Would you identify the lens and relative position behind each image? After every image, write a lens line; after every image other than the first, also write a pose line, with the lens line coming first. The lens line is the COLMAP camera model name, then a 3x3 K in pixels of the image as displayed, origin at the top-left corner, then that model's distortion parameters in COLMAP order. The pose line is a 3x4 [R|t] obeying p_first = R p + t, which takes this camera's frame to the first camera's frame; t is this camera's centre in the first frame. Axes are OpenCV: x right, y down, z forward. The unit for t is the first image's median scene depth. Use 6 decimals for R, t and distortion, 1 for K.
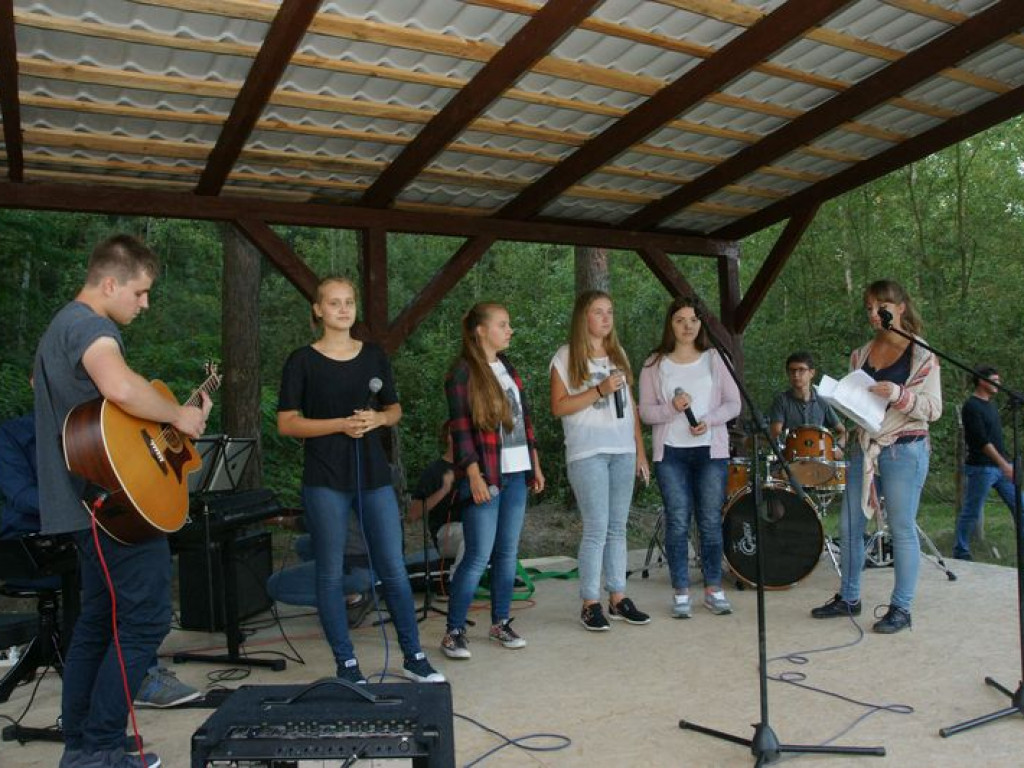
lens RADIAL K [[989.0, 0, 489.3], [0, 989.0, 381.8], [0, 0, 1]] dist [-0.090316, 0.186258]
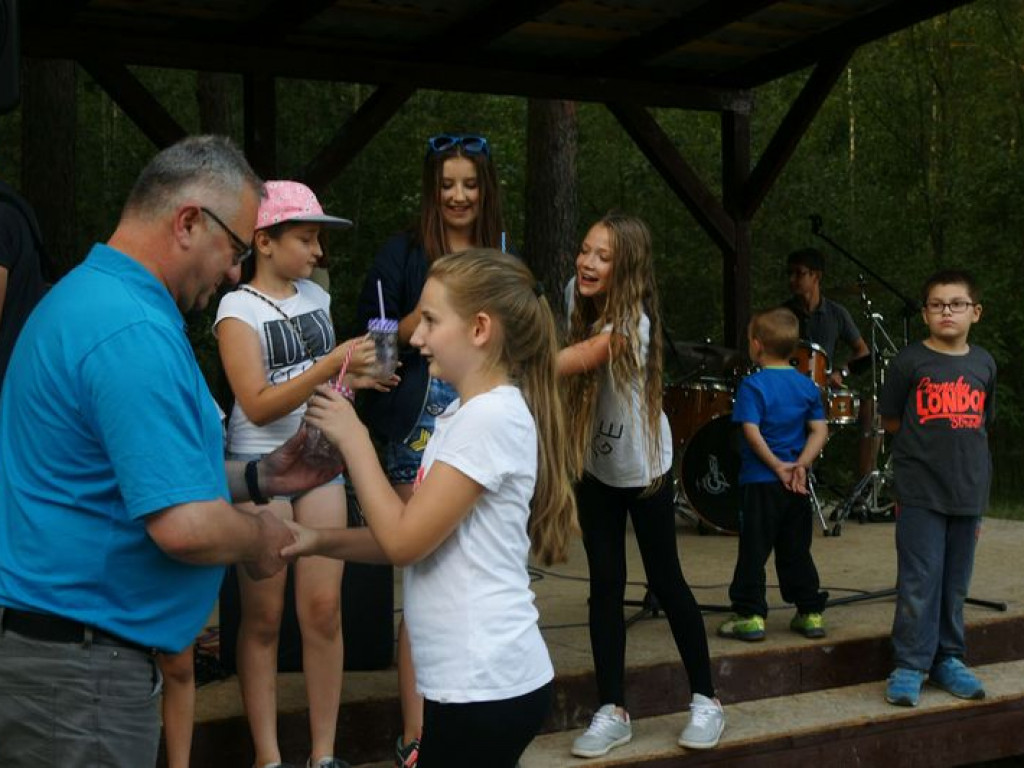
lens RADIAL K [[989.0, 0, 489.3], [0, 989.0, 381.8], [0, 0, 1]] dist [-0.090316, 0.186258]
pose [[0.997039, 0.021744, 0.073762, 0.013088], [-0.029497, 0.993959, 0.105715, -0.001398], [-0.071018, -0.107578, 0.991657, 0.258340]]
